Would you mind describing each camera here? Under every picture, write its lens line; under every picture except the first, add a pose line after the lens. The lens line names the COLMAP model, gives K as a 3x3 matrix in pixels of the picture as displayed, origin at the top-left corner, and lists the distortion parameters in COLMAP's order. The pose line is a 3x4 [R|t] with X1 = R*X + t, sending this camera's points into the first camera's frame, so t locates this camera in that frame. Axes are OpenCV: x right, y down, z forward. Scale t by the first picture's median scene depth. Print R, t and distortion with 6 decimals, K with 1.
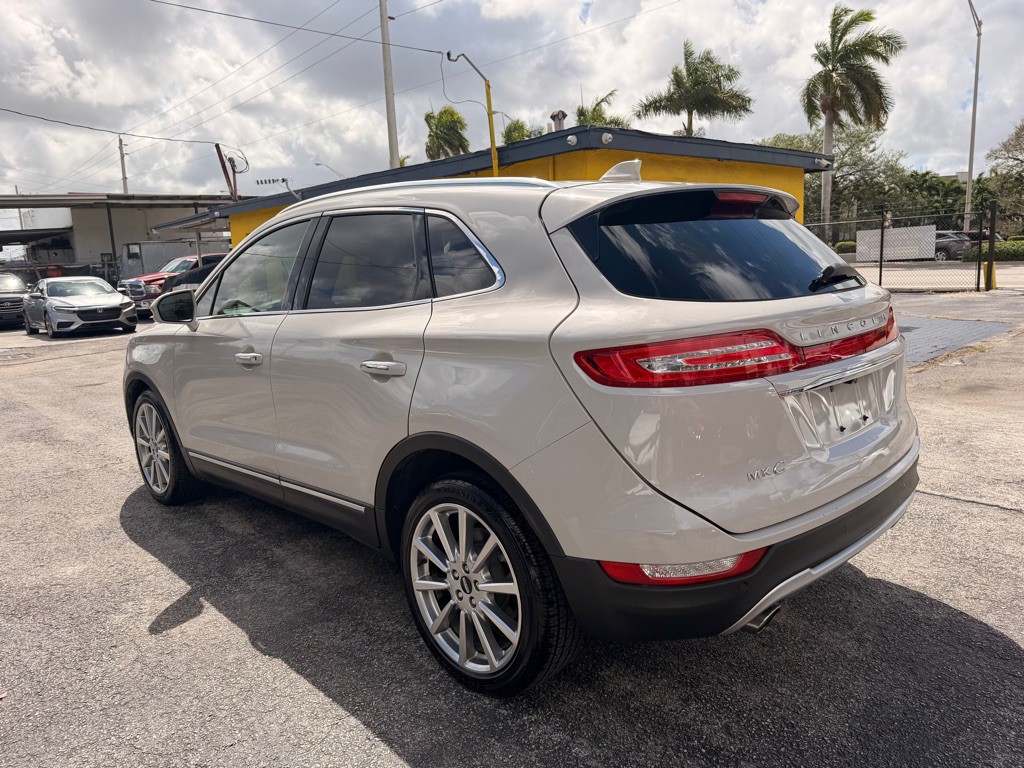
lens RADIAL K [[713.7, 0, 508.8], [0, 713.7, 379.9], [0, 0, 1]] dist [0.032725, -0.047239]
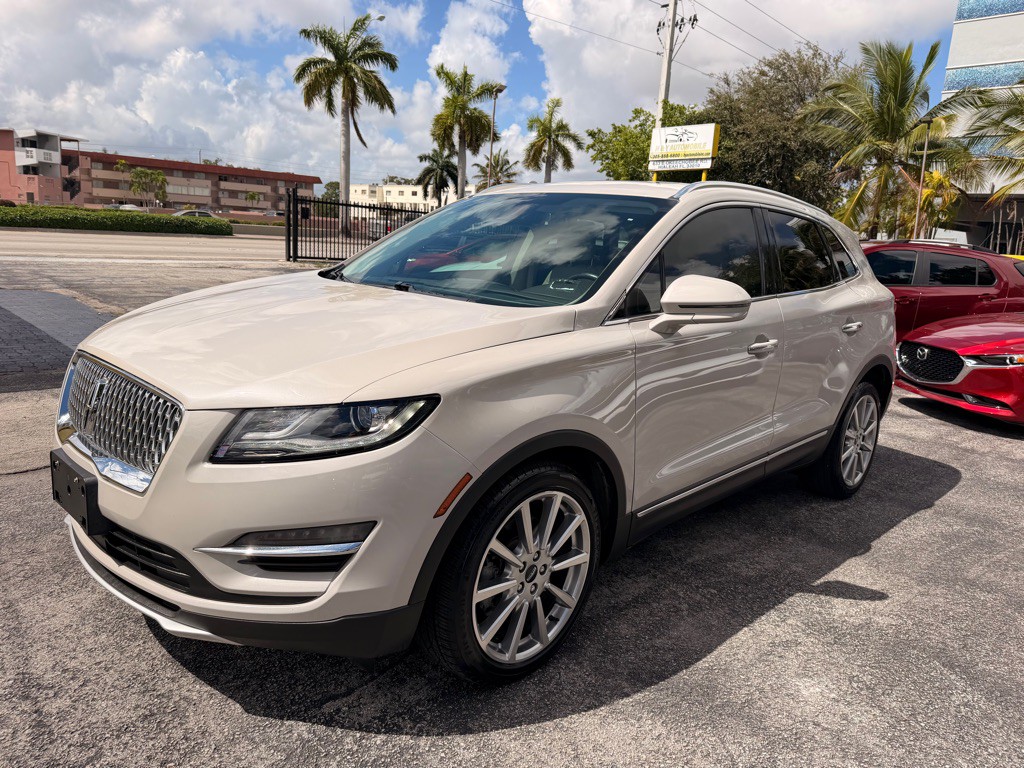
lens RADIAL K [[711.3, 0, 511.2], [0, 711.3, 381.7], [0, 0, 1]] dist [0.028689, -0.034018]
pose [[-0.016071, -0.162763, 0.986534, -1.426362], [0.099624, 0.981491, 0.163554, -0.190867], [-0.994895, 0.100911, 0.000442, 1.454074]]
